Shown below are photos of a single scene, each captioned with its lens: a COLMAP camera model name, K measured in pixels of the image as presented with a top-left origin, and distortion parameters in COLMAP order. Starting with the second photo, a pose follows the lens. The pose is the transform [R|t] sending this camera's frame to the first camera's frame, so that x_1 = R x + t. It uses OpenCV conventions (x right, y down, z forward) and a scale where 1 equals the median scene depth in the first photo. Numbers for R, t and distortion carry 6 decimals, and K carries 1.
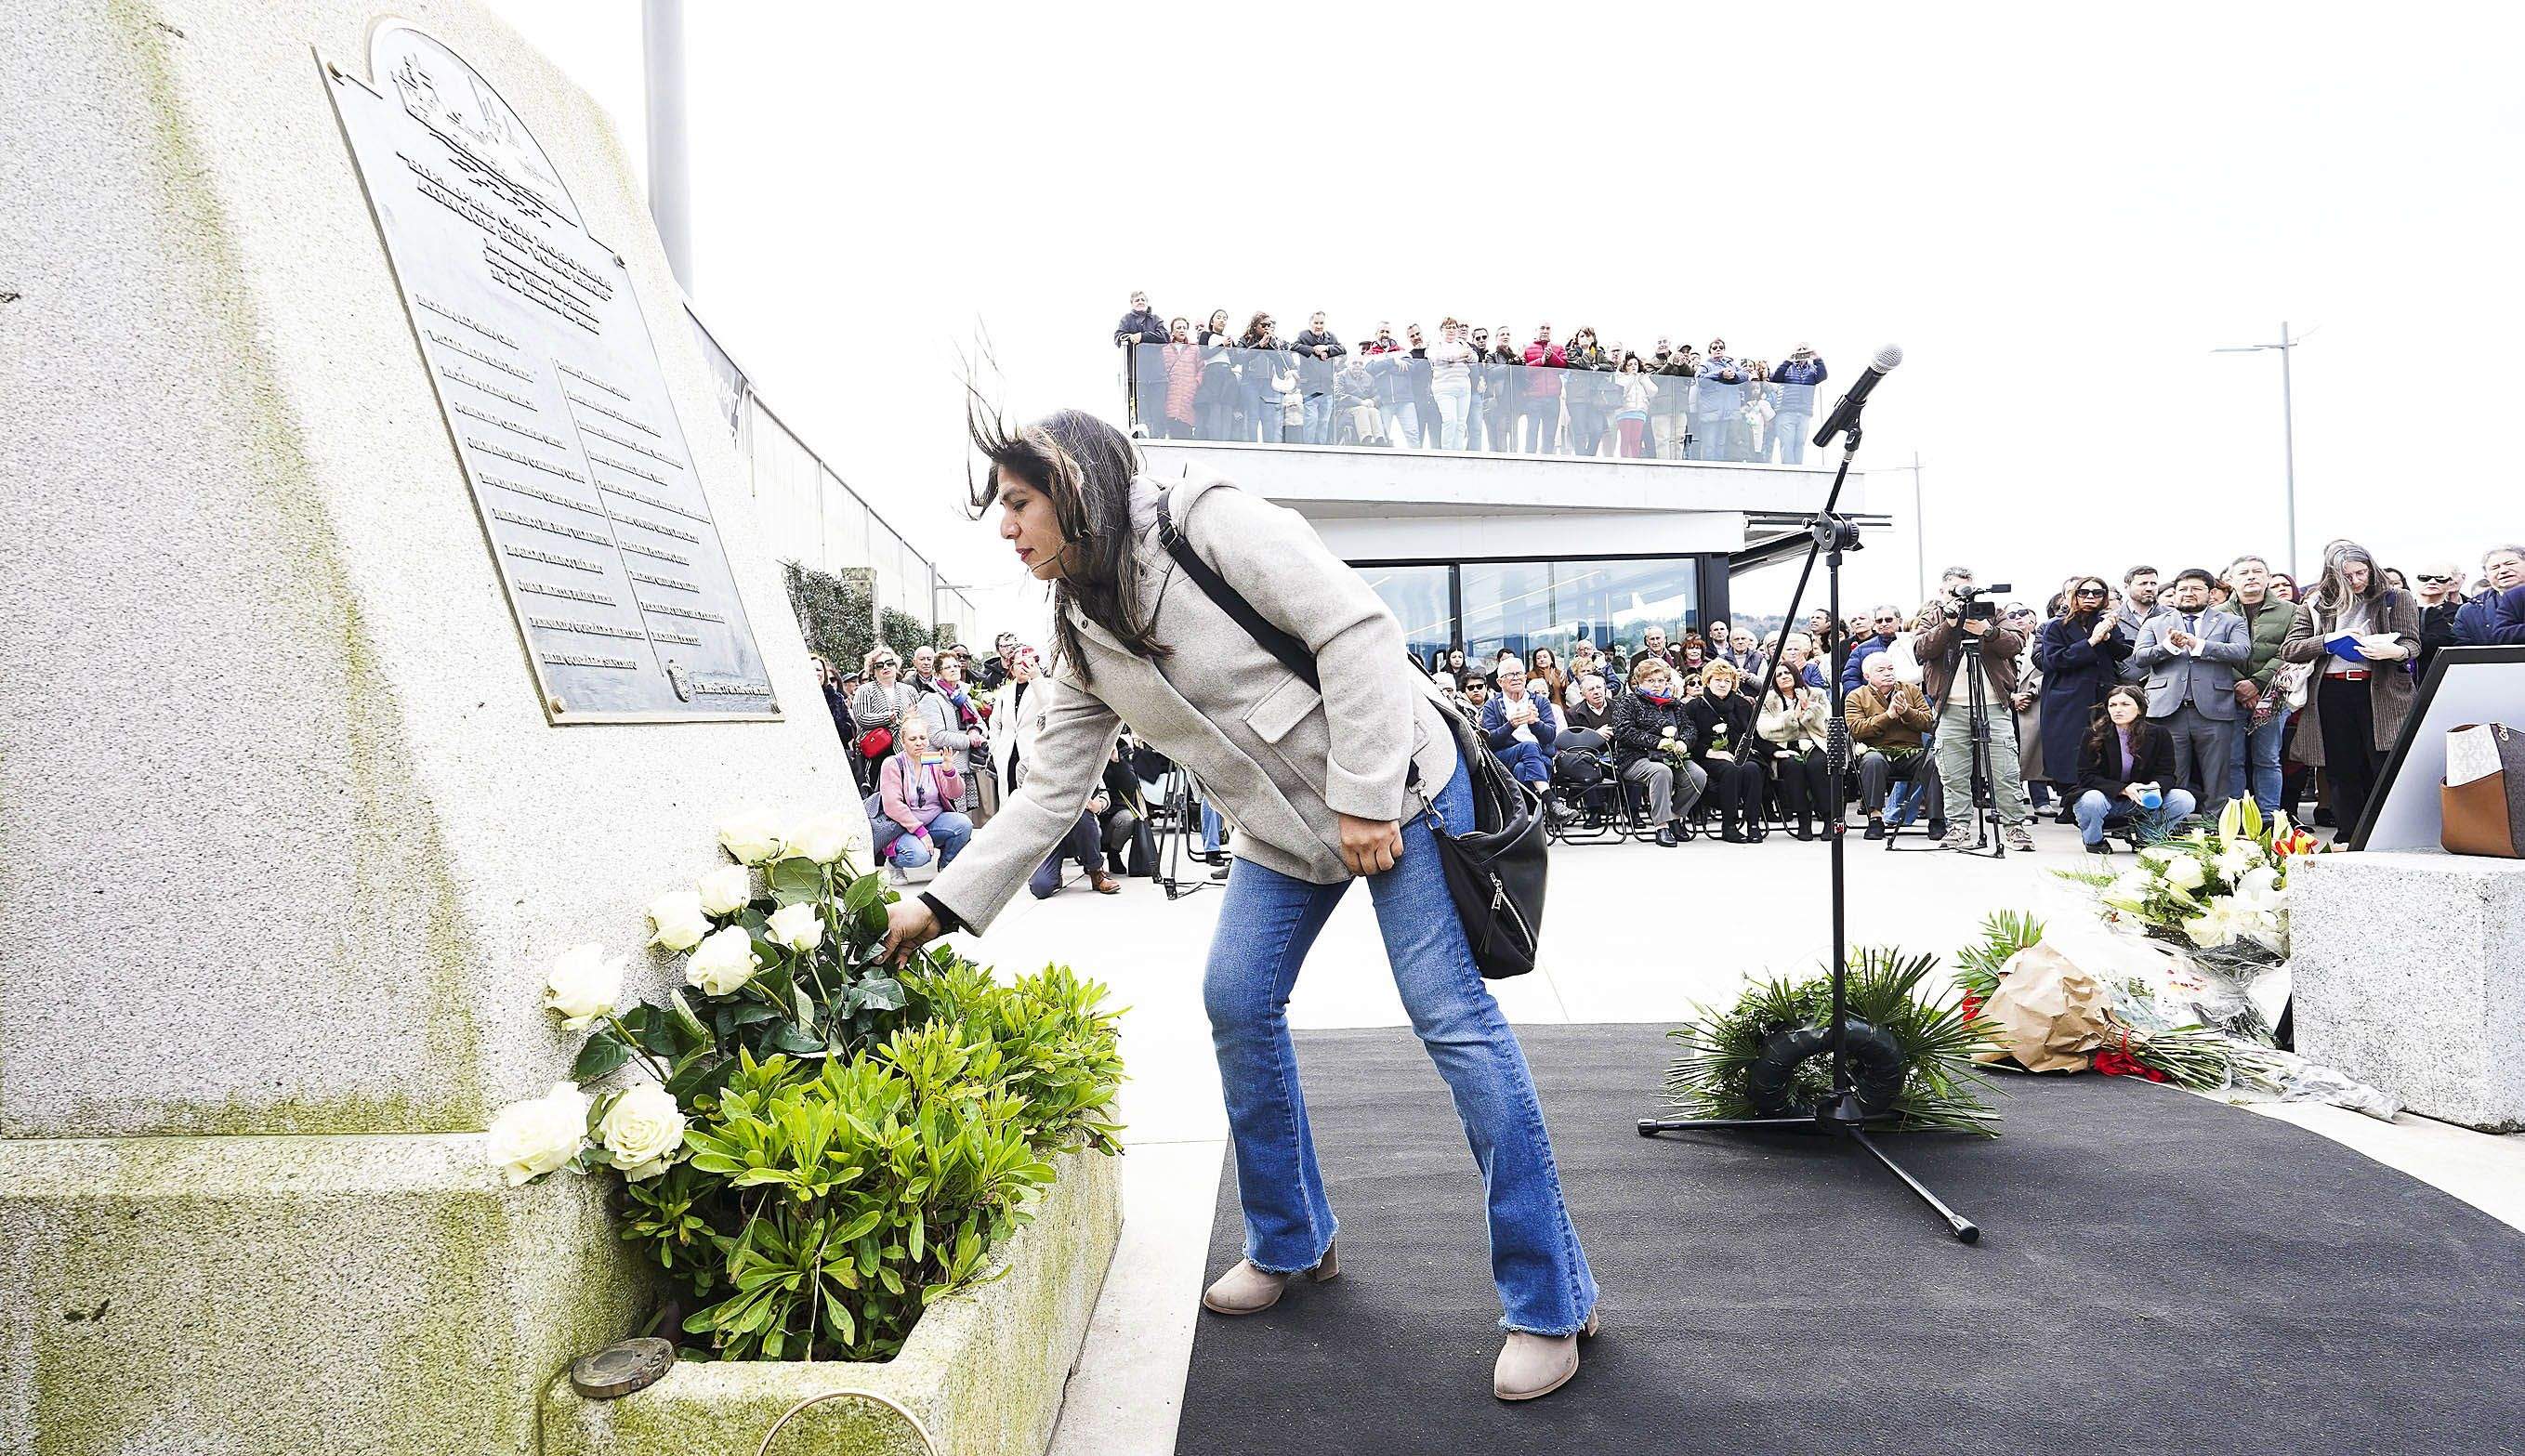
lens RADIAL K [[1147.1, 0, 1212.1], [0, 1147.1, 739.3], [0, 0, 1]] dist [-0.010341, 0.005156]
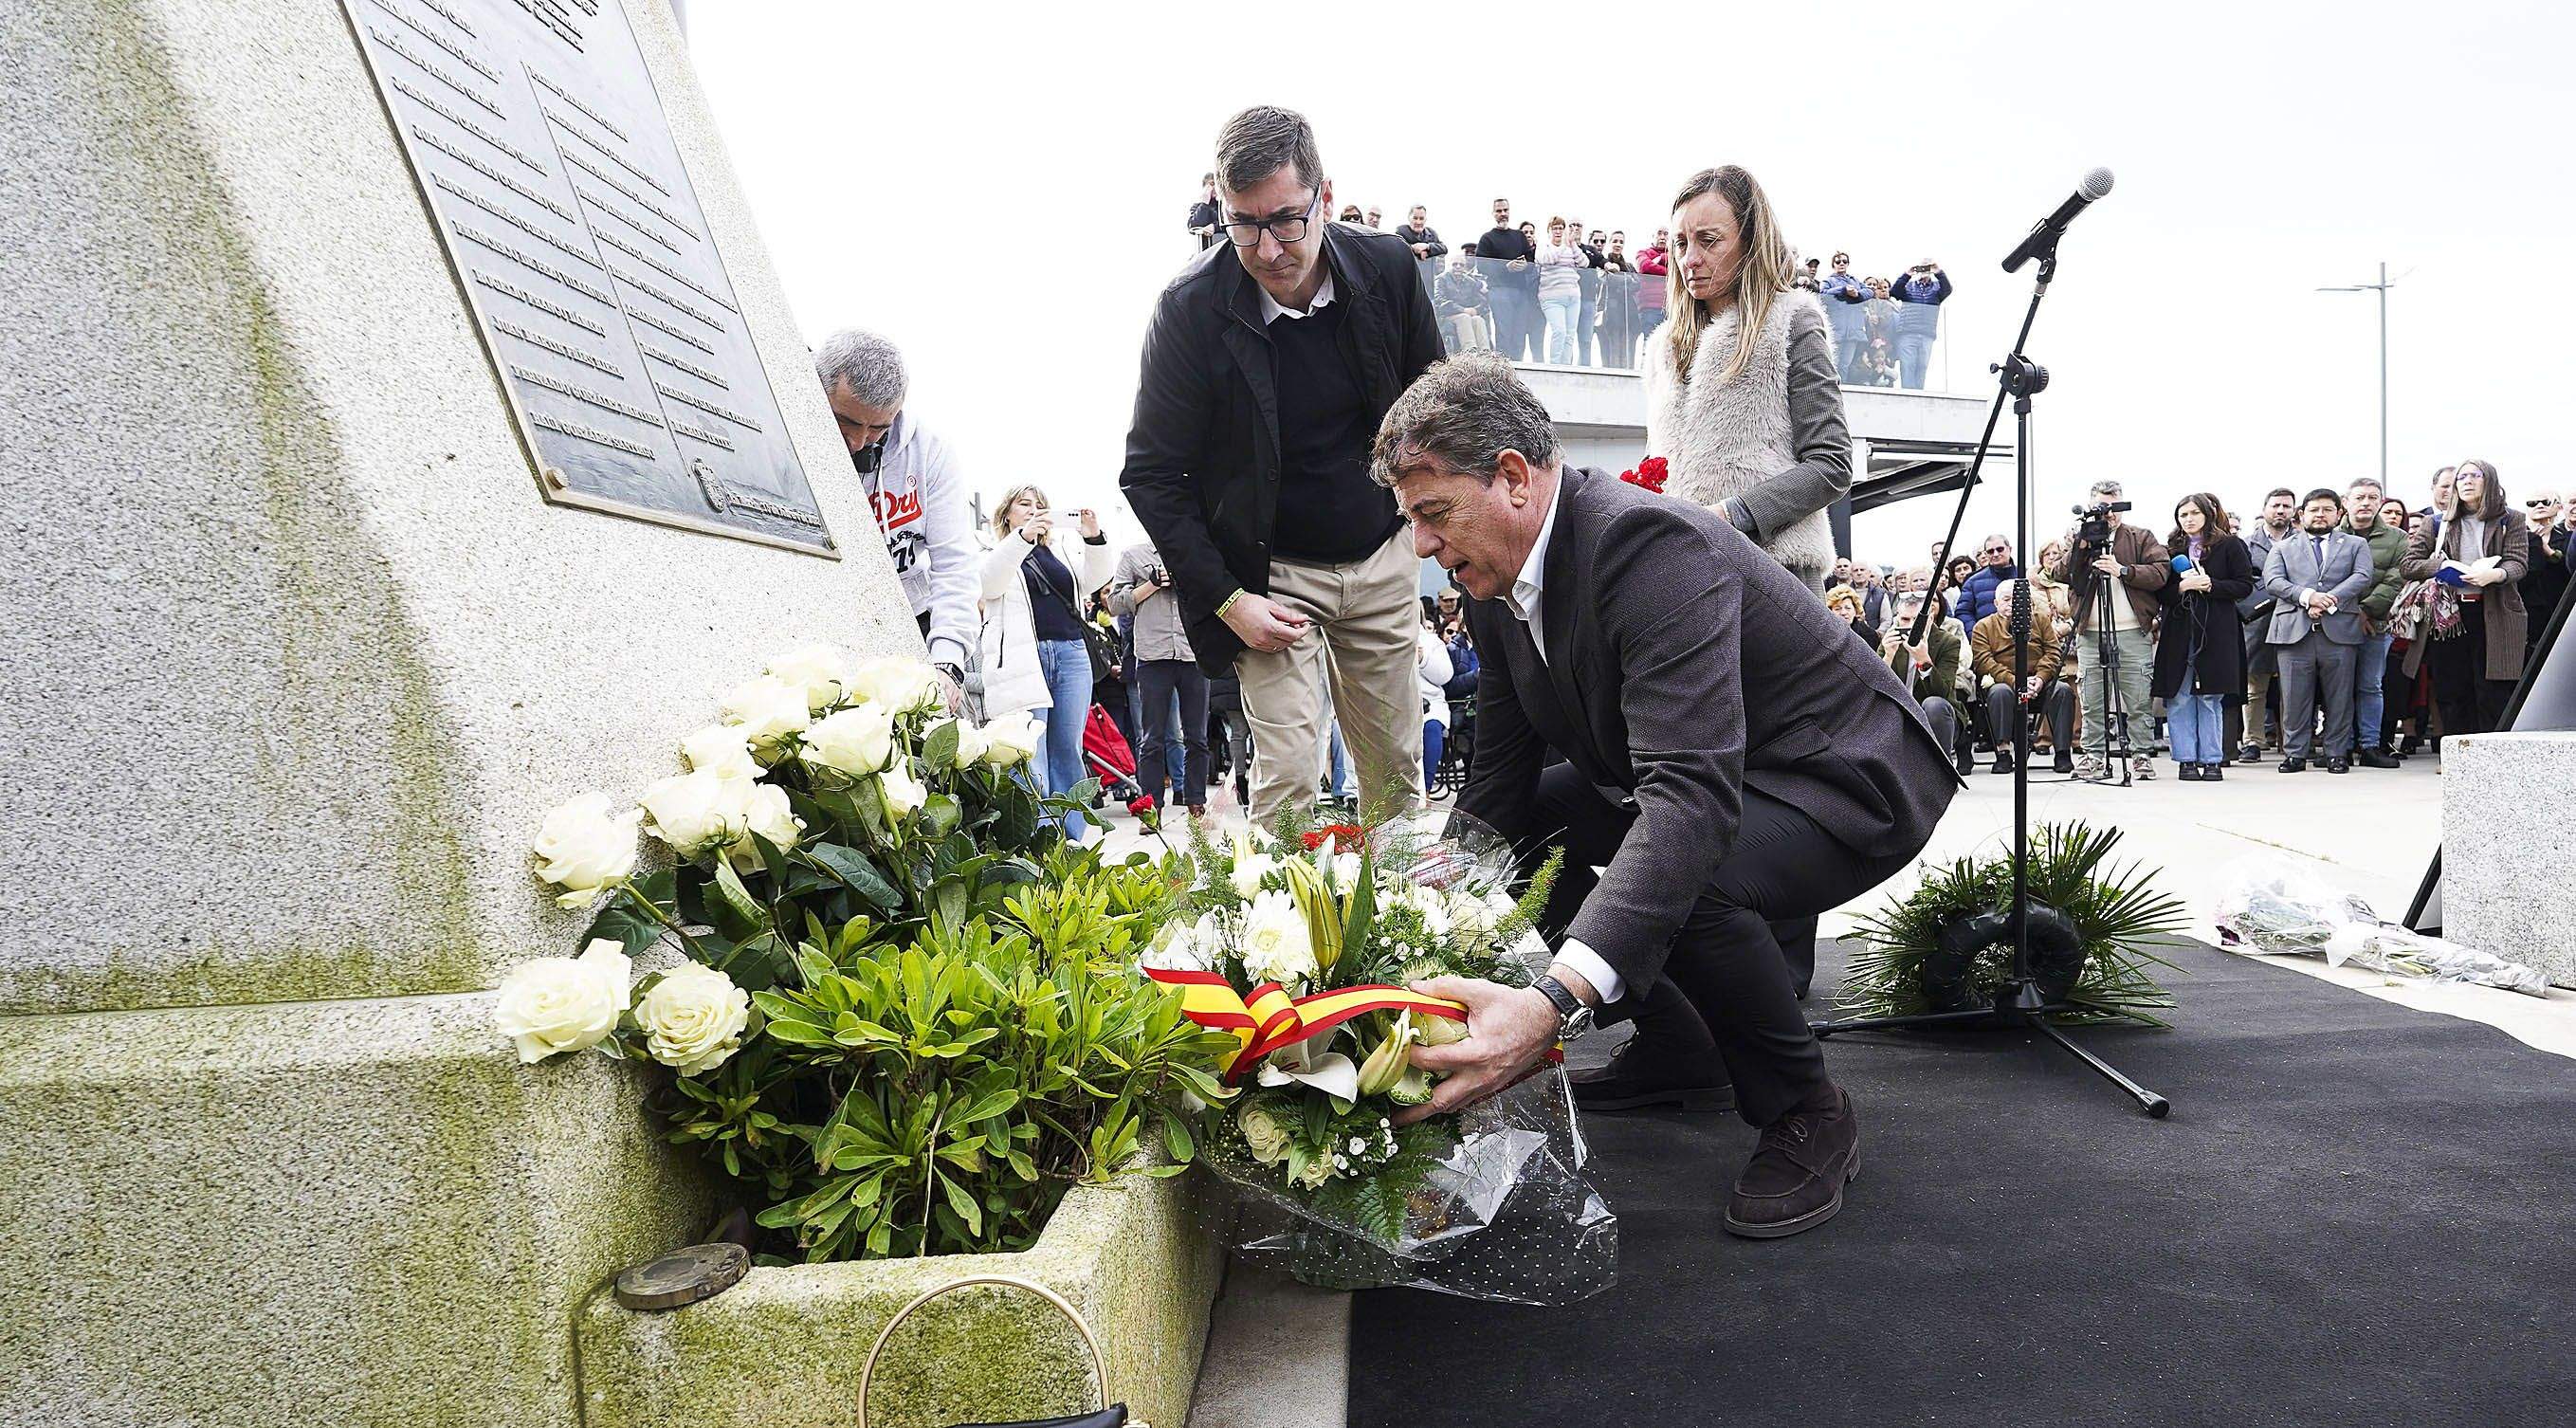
lens RADIAL K [[1248.8, 0, 1438.9], [0, 1248.8, 757.4], [0, 0, 1]] dist [-0.011791, 0.006181]
pose [[0.993397, -0.012716, 0.114025, -0.081469], [0.007289, 0.998826, 0.047889, 0.142244], [-0.114500, -0.046741, 0.992323, 0.090988]]
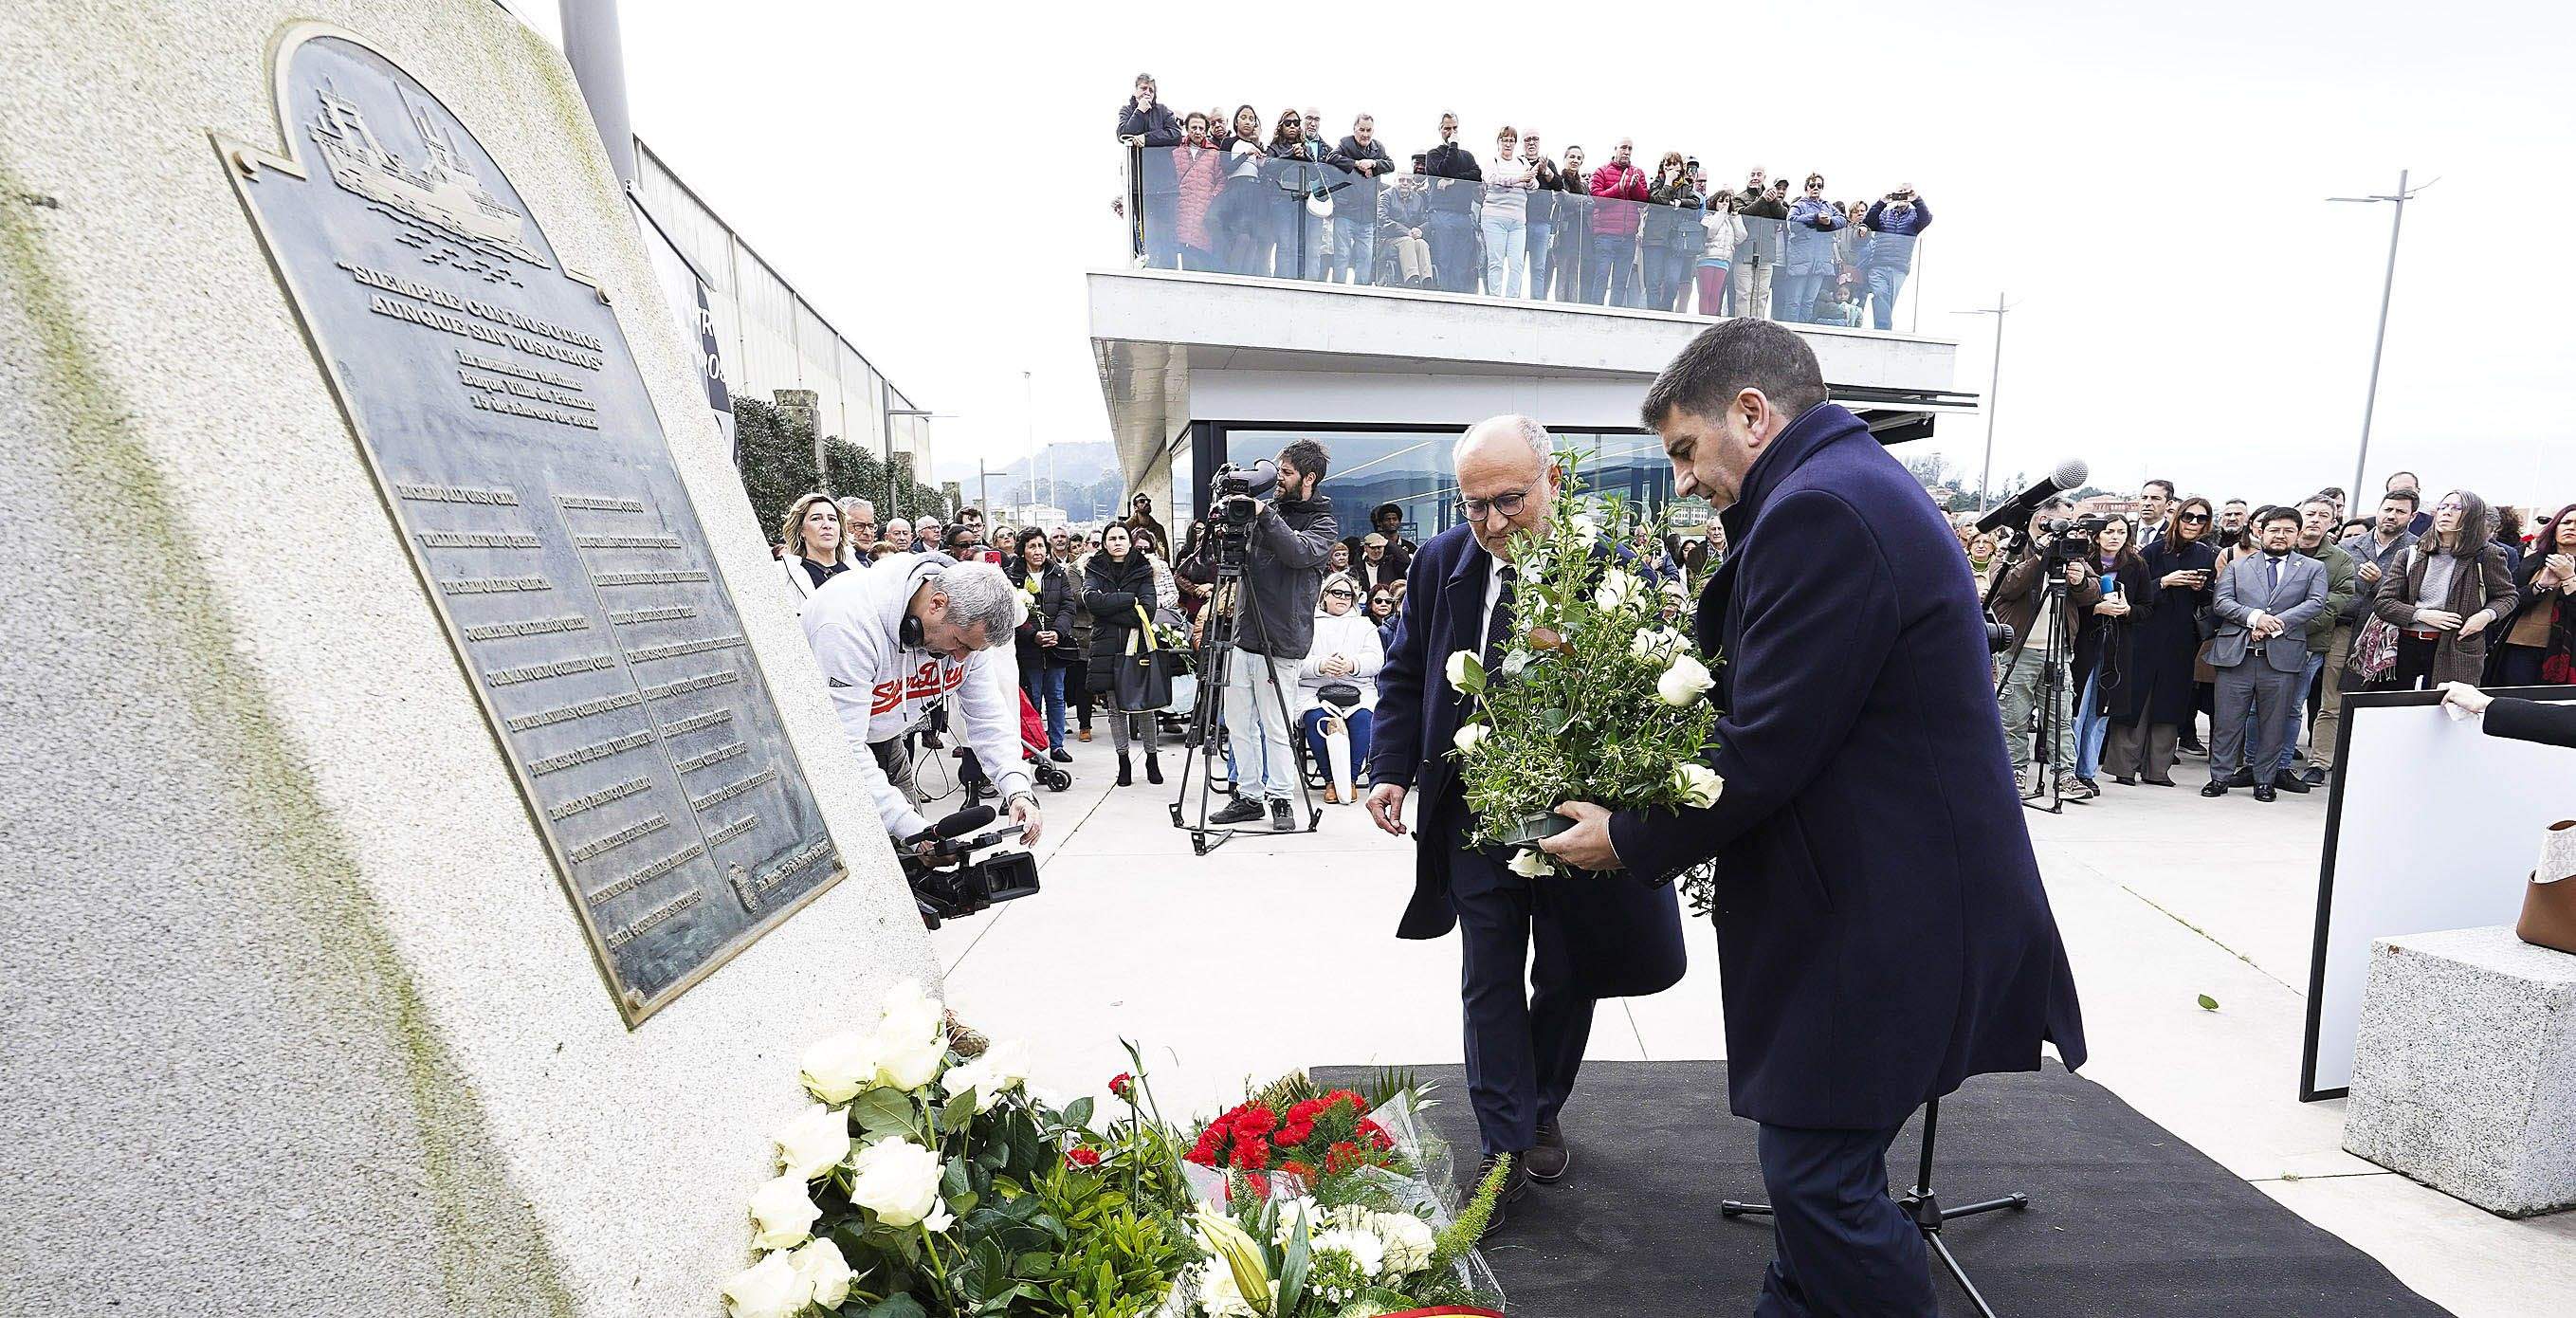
lens RADIAL K [[1267.0, 0, 1337.7], [0, 1267.0, 831.3], [0, 0, 1]] dist [-0.008604, 0.004646]
pose [[0.994433, 0.010412, 0.104853, -0.177397], [-0.030274, 0.981382, 0.189666, -0.395696], [-0.100926, -0.191784, 0.976234, 0.069503]]
